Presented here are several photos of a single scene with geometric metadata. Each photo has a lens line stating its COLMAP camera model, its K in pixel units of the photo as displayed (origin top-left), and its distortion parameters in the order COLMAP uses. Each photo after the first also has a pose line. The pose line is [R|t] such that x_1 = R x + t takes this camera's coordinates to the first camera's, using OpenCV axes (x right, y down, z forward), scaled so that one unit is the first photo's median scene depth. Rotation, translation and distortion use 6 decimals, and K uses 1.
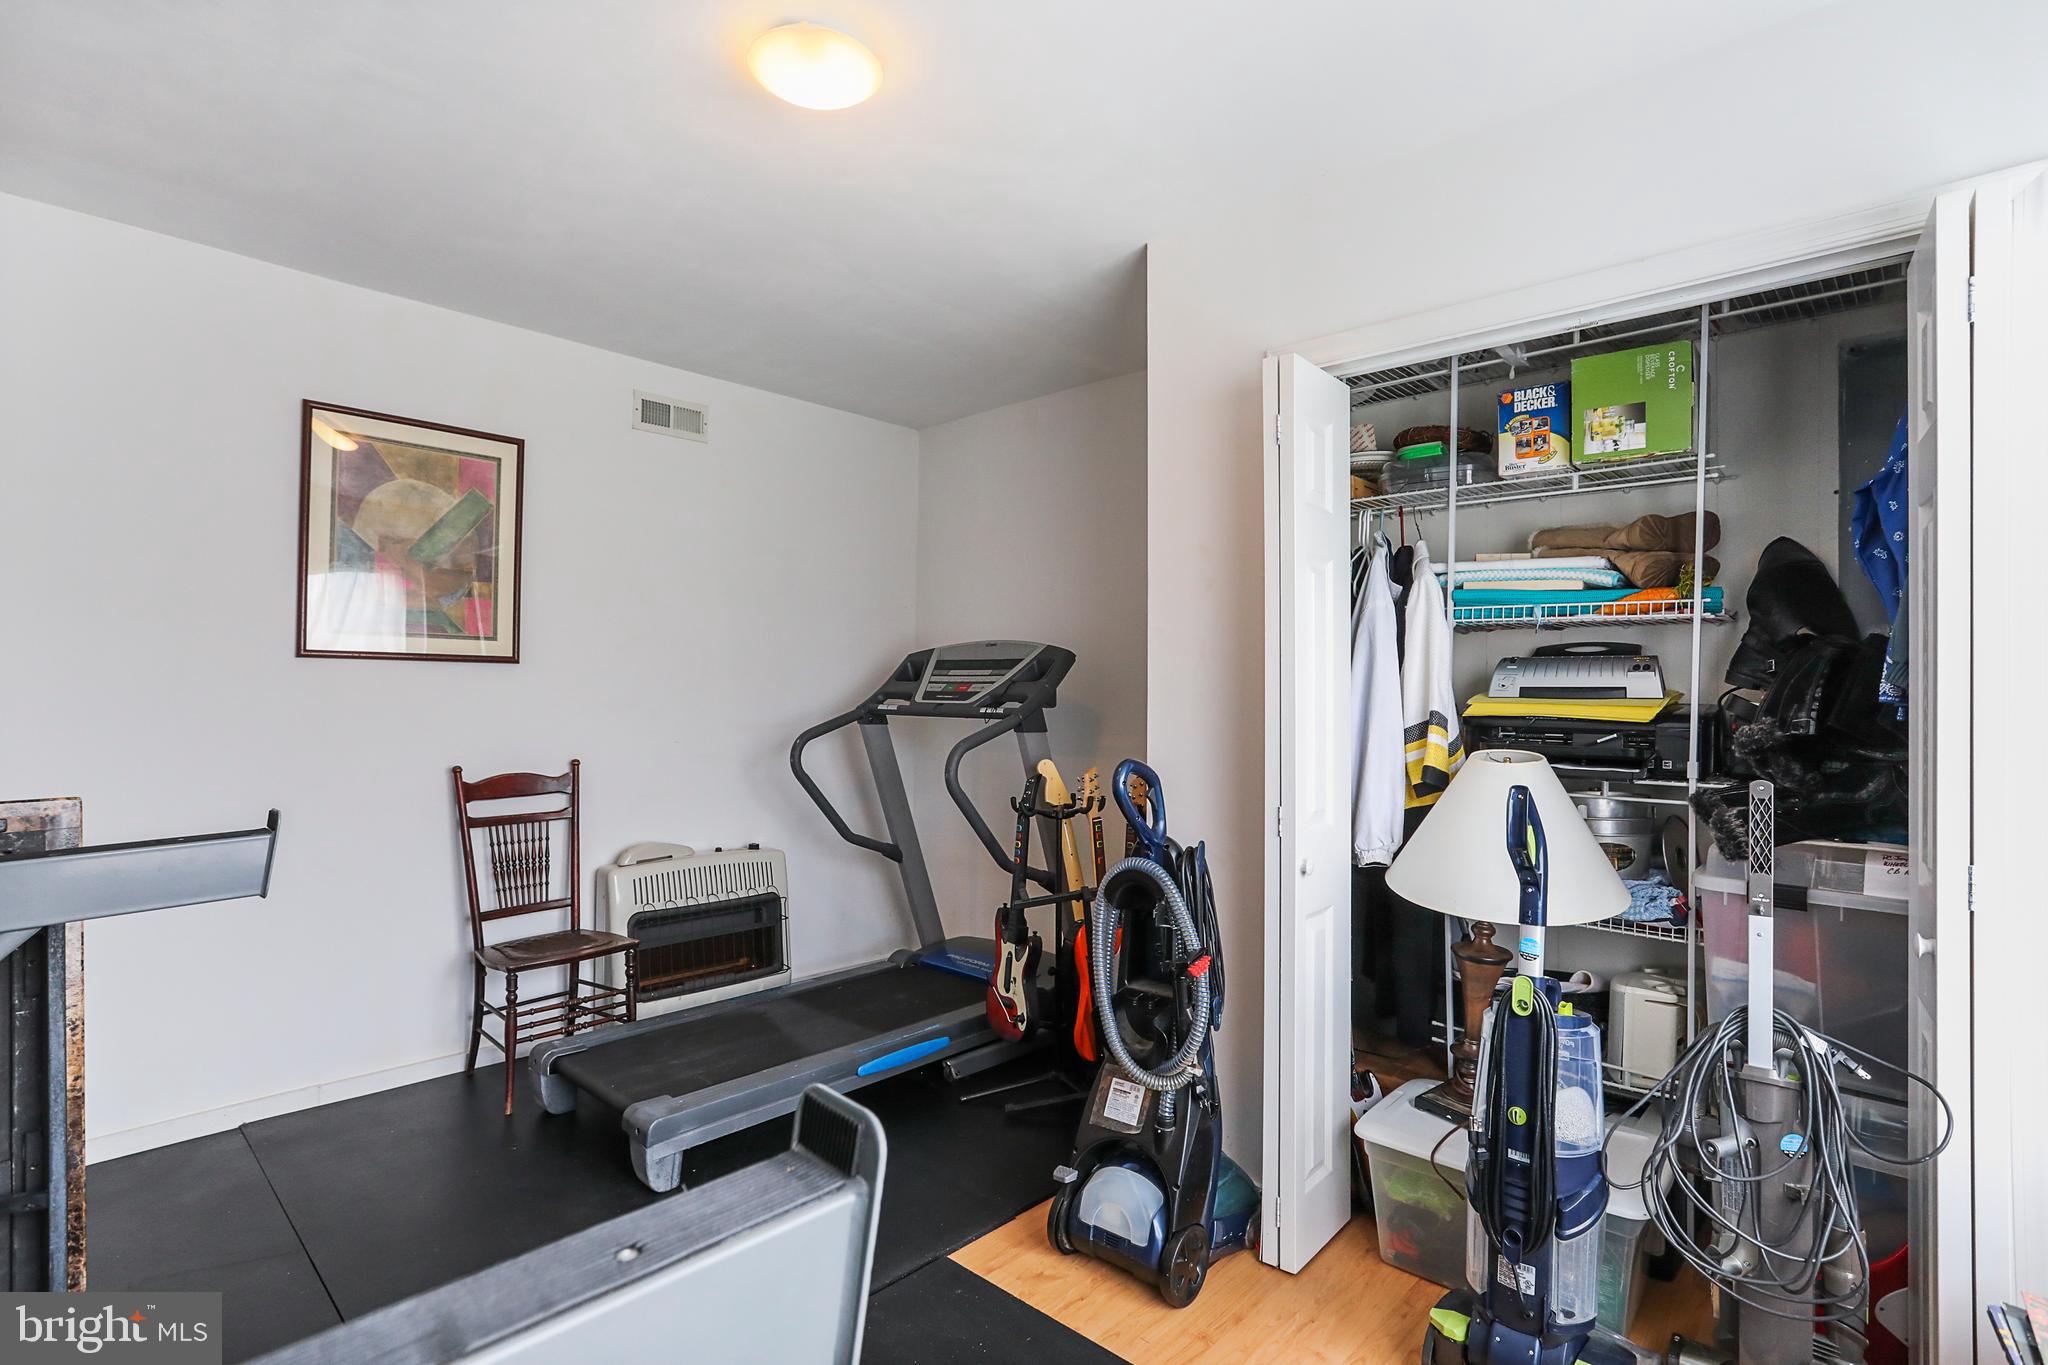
lens RADIAL K [[1020.8, 0, 1024.0], [0, 1020.8, 682.5], [0, 0, 1]] dist [-0.038310, 0.024216]
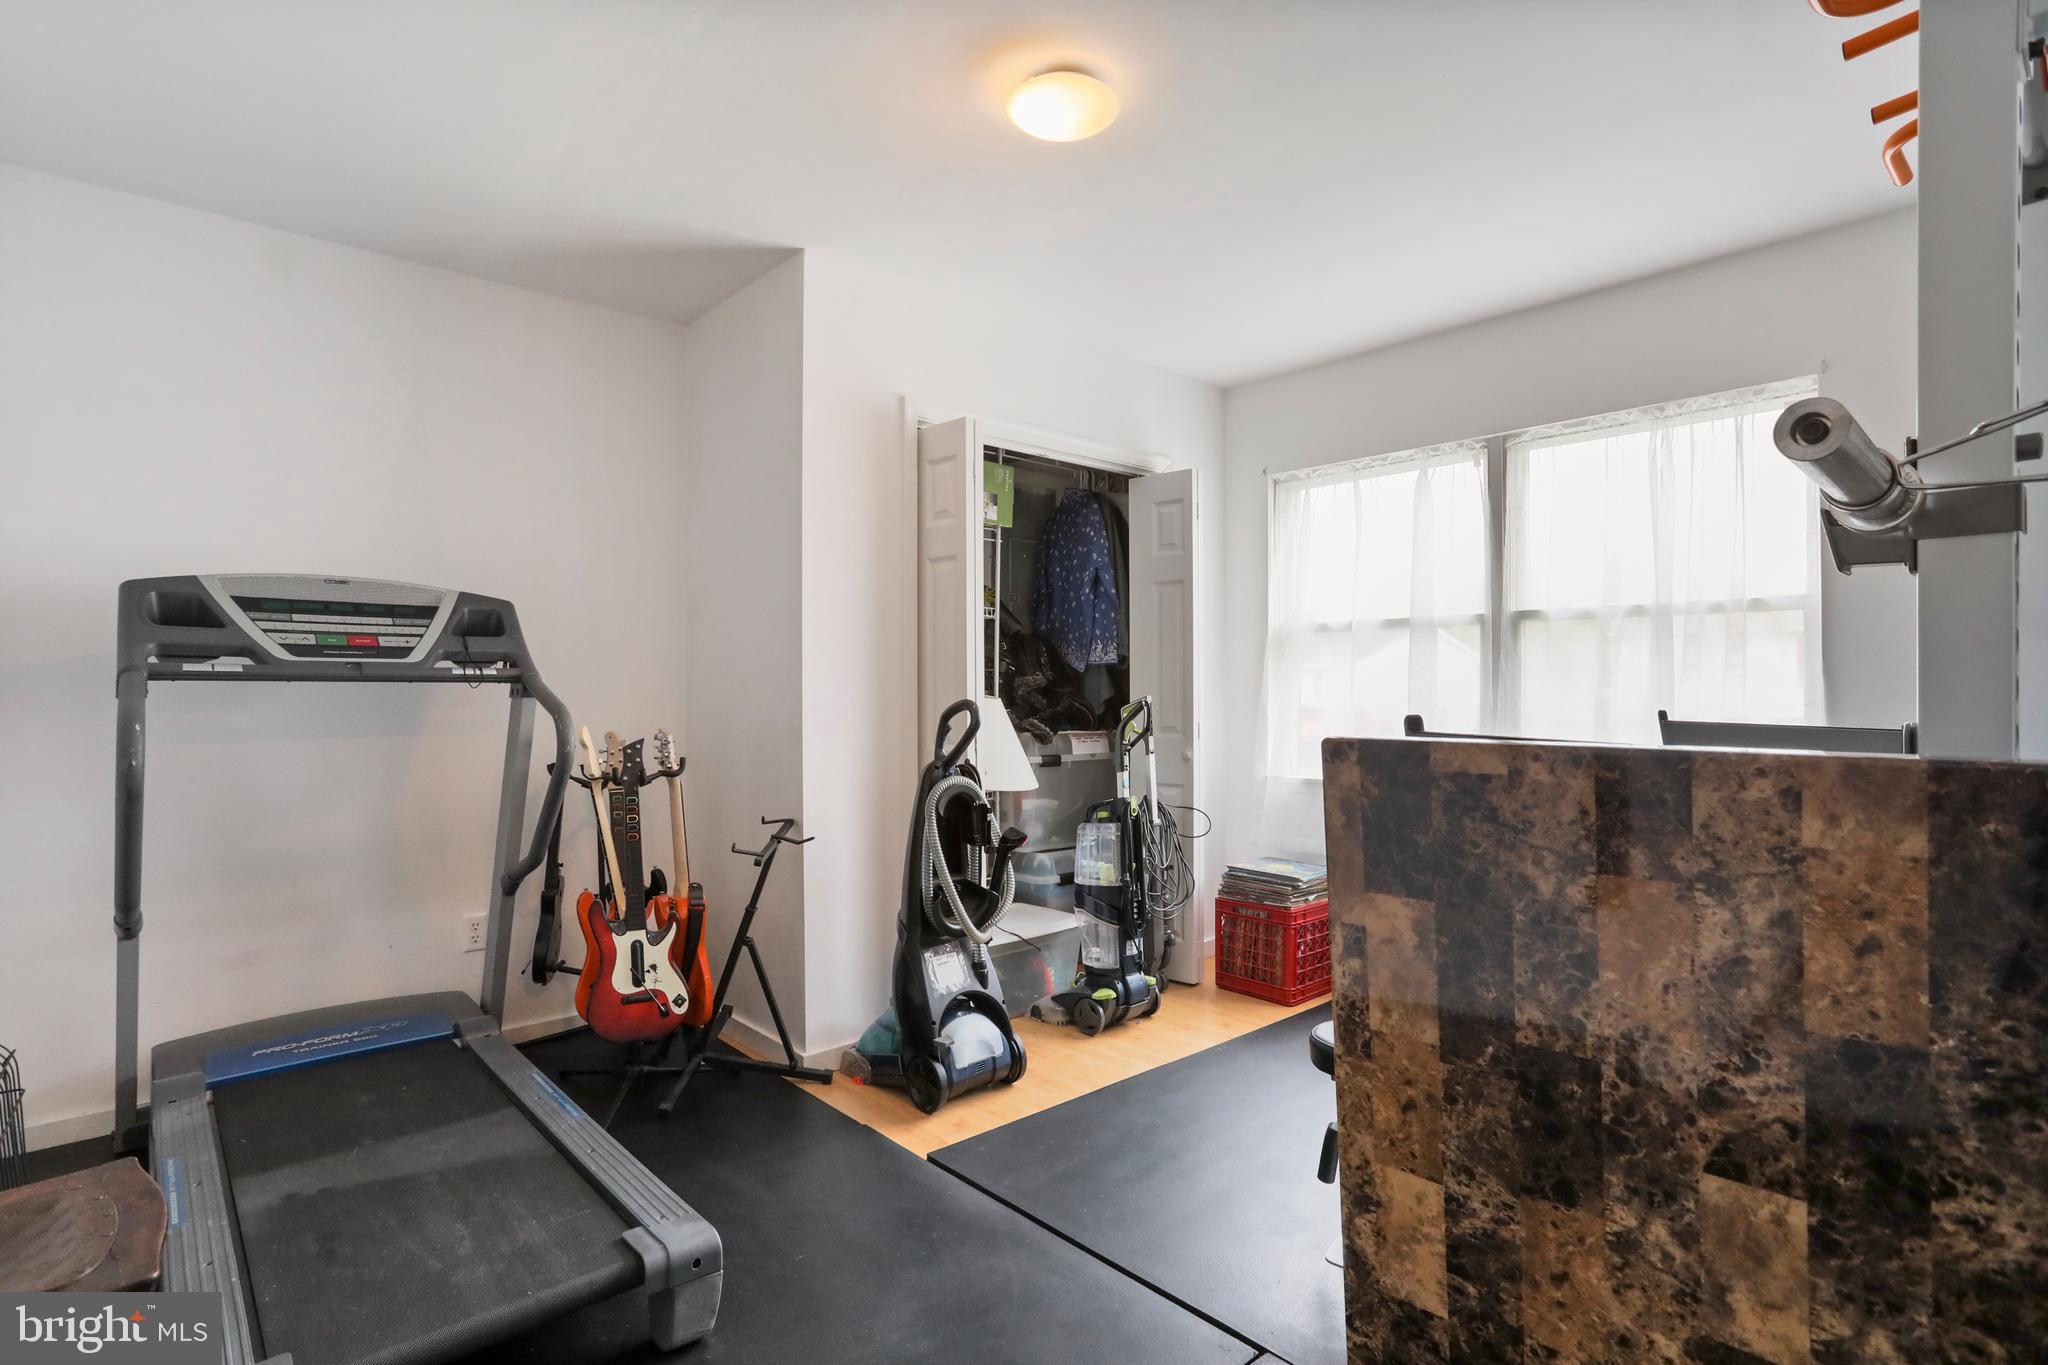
lens RADIAL K [[1020.8, 0, 1024.0], [0, 1020.8, 682.5], [0, 0, 1]] dist [-0.038310, 0.024216]
pose [[0.085899, 0.001201, 0.996303, -0.846559], [0.000827, 0.999999, -0.001277, 0.048081], [-0.996304, 0.000933, 0.085898, 0.599367]]
